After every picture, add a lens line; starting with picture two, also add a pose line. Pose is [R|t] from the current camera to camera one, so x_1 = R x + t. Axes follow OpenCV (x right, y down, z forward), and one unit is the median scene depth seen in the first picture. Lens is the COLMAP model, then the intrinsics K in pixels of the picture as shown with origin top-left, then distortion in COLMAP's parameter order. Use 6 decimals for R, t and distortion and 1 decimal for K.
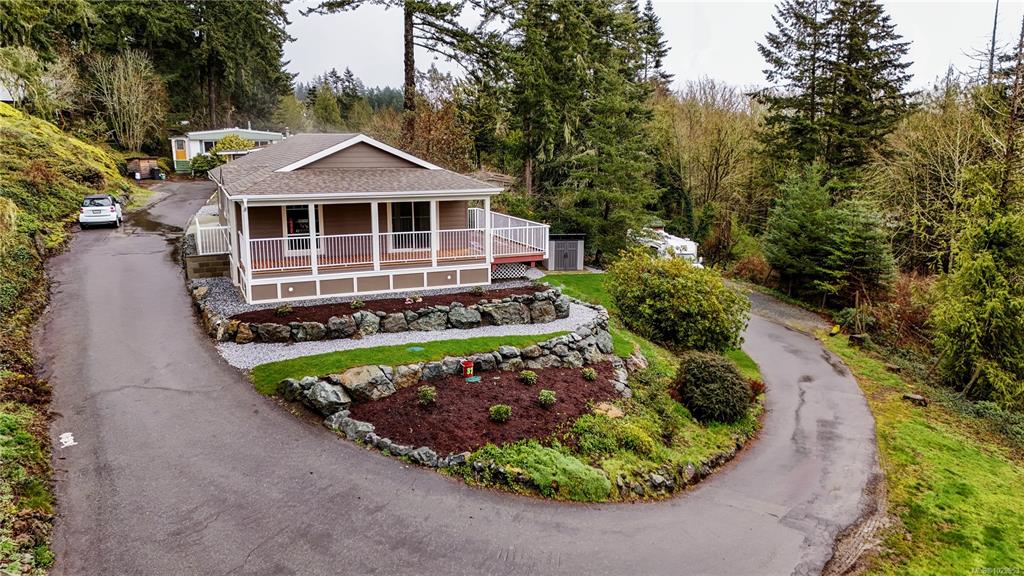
lens RADIAL K [[761.2, 0, 515.6], [0, 761.2, 258.3], [0, 0, 1]] dist [0.067670, -0.055446]
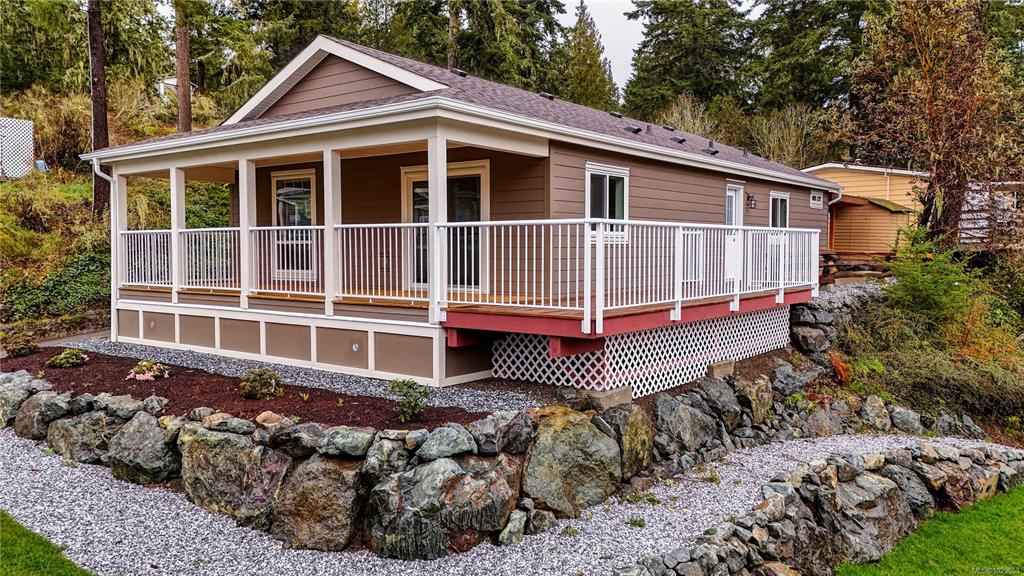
lens RADIAL K [[766.3, 0, 513.5], [0, 766.3, 255.0], [0, 0, 1]] dist [0.081647, -0.060592]
pose [[0.491175, 0.007980, -0.871025, 0.308538], [-0.137485, 0.988134, -0.068475, -0.006025], [0.860143, 0.153386, 0.486444, 0.905998]]
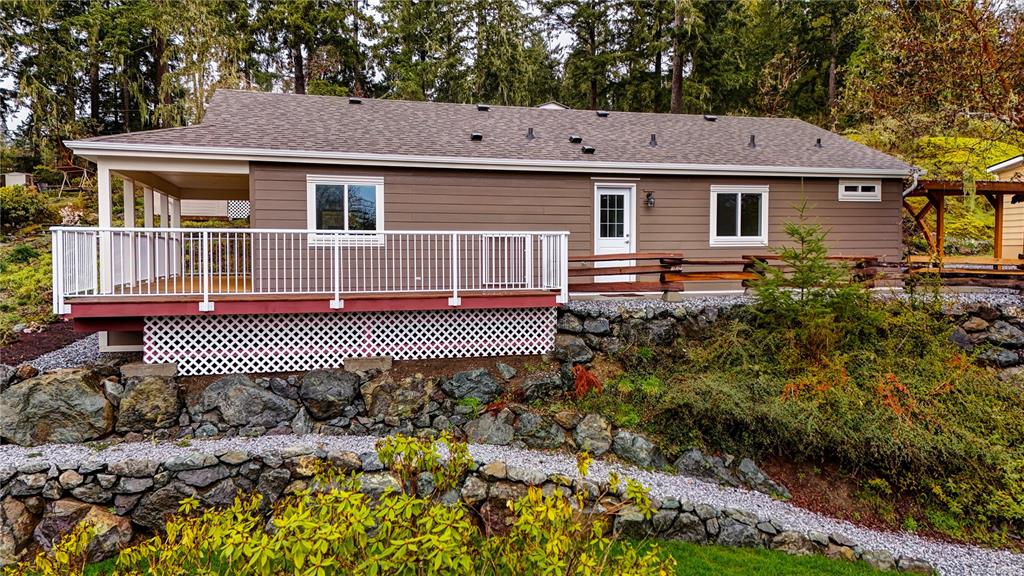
lens RADIAL K [[761.2, 0, 515.6], [0, 761.2, 258.3], [0, 0, 1]] dist [0.067670, -0.055446]
pose [[-0.117090, 0.011407, -0.993056, 0.440335], [-0.160171, 0.986627, 0.030219, -0.083162], [0.980120, 0.162597, -0.113697, 1.380118]]
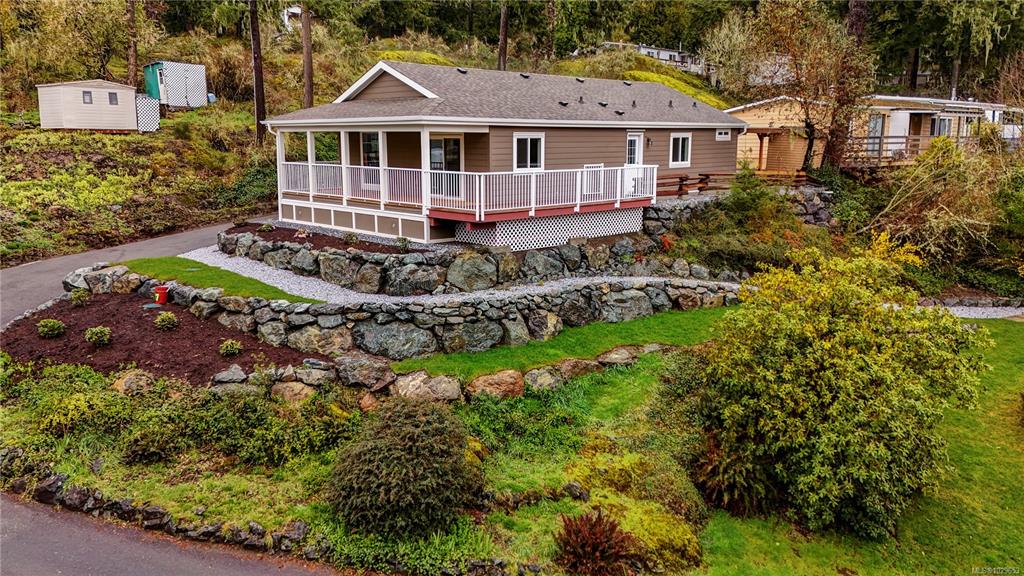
lens RADIAL K [[766.3, 0, 513.5], [0, 766.3, 255.0], [0, 0, 1]] dist [0.081647, -0.060592]
pose [[0.366329, 0.138569, -0.920110, 0.769415], [-0.151021, 0.984592, 0.088153, -0.038650], [0.918148, 0.106663, 0.381612, 0.835634]]
